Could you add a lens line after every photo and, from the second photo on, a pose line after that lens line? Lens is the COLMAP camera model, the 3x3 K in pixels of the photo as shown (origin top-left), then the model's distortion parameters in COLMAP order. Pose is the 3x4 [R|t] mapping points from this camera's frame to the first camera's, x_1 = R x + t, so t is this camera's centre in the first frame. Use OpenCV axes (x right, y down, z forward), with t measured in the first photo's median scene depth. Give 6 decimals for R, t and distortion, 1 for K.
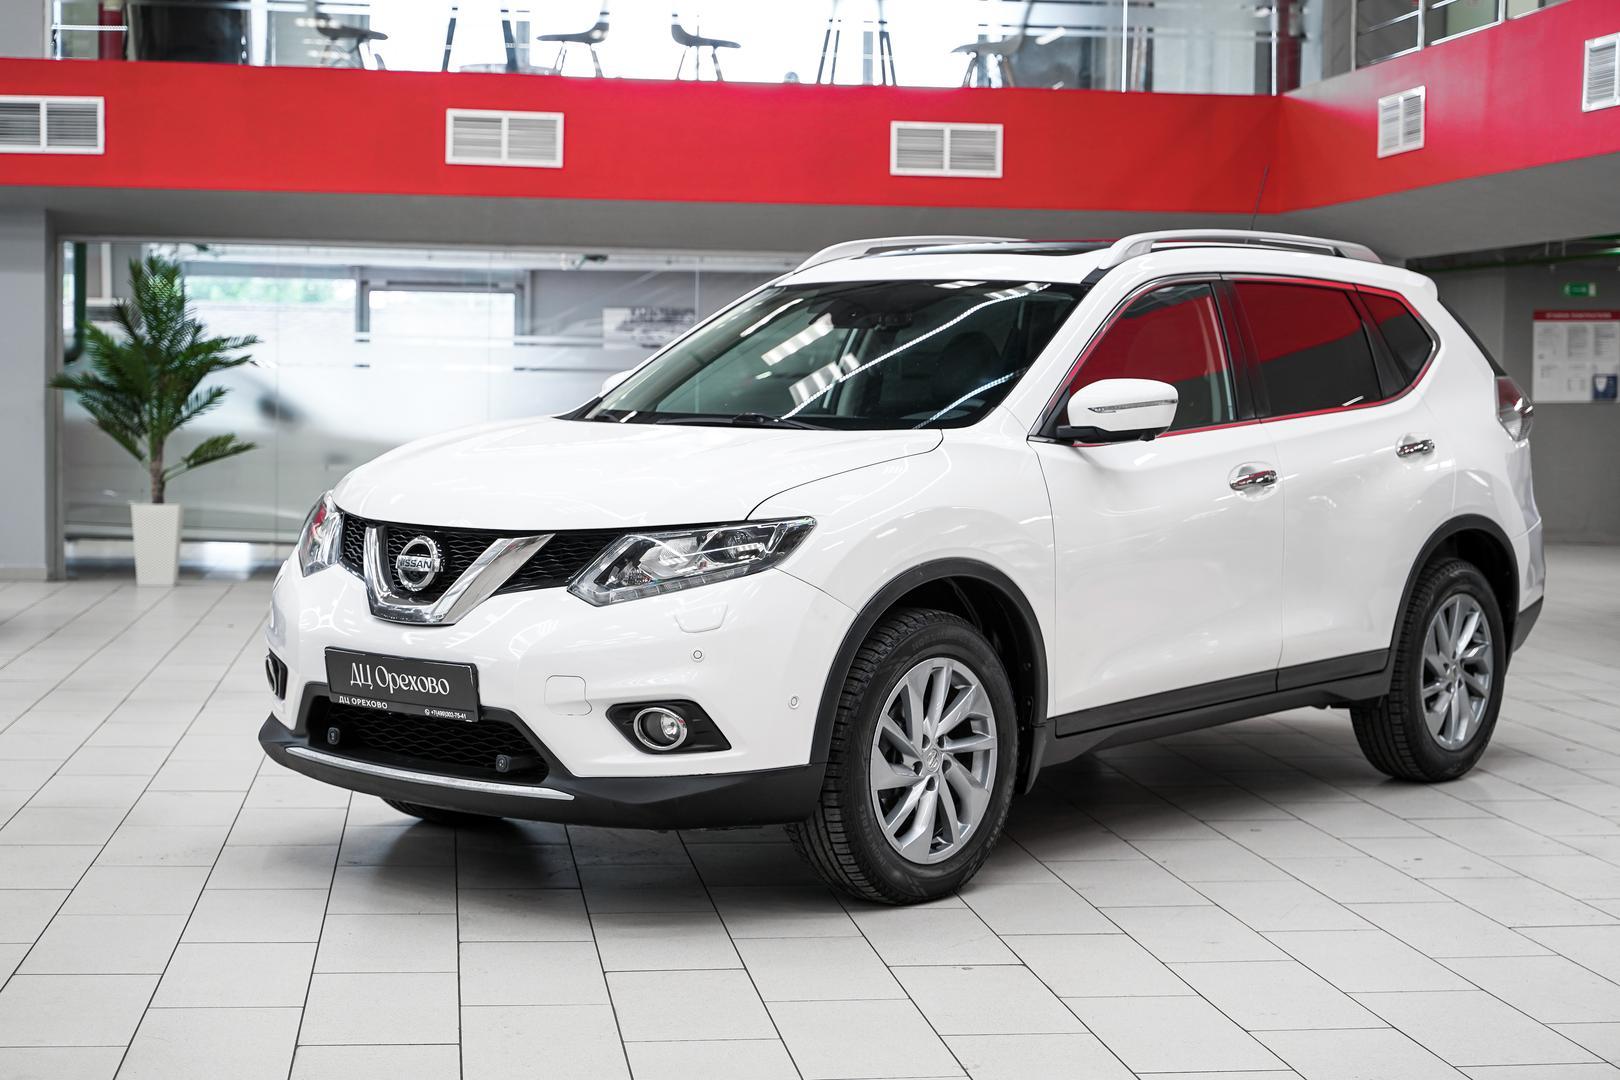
lens RADIAL K [[2586.9, 0, 810.0], [0, 2586.9, 540.0], [0, 0, 1]] dist [0.007445, -0.007520]
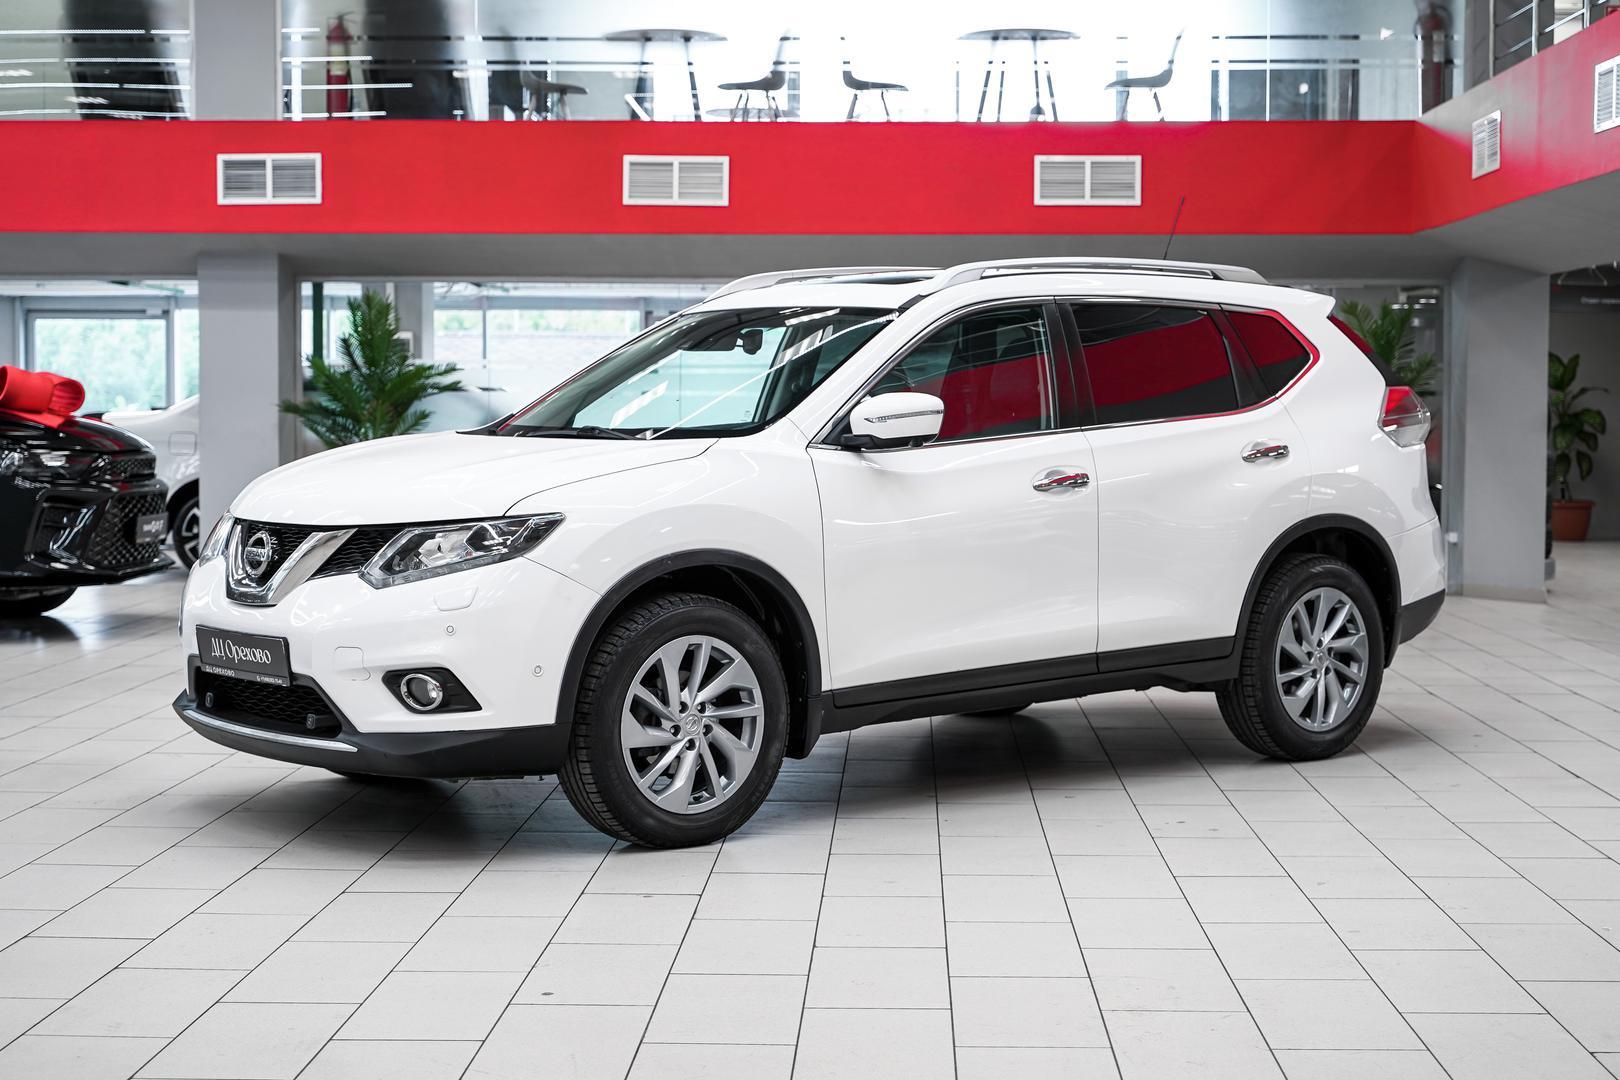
lens RADIAL K [[2520.7, 0, 823.6], [0, 2520.7, 546.3], [0, 0, 1]] dist [0.001175, 0.053894]
pose [[0.986909, -0.001695, -0.161271, 0.216756], [0.000949, 0.999988, -0.004702, 0.008340], [0.161277, 0.004488, 0.986899, -0.076358]]
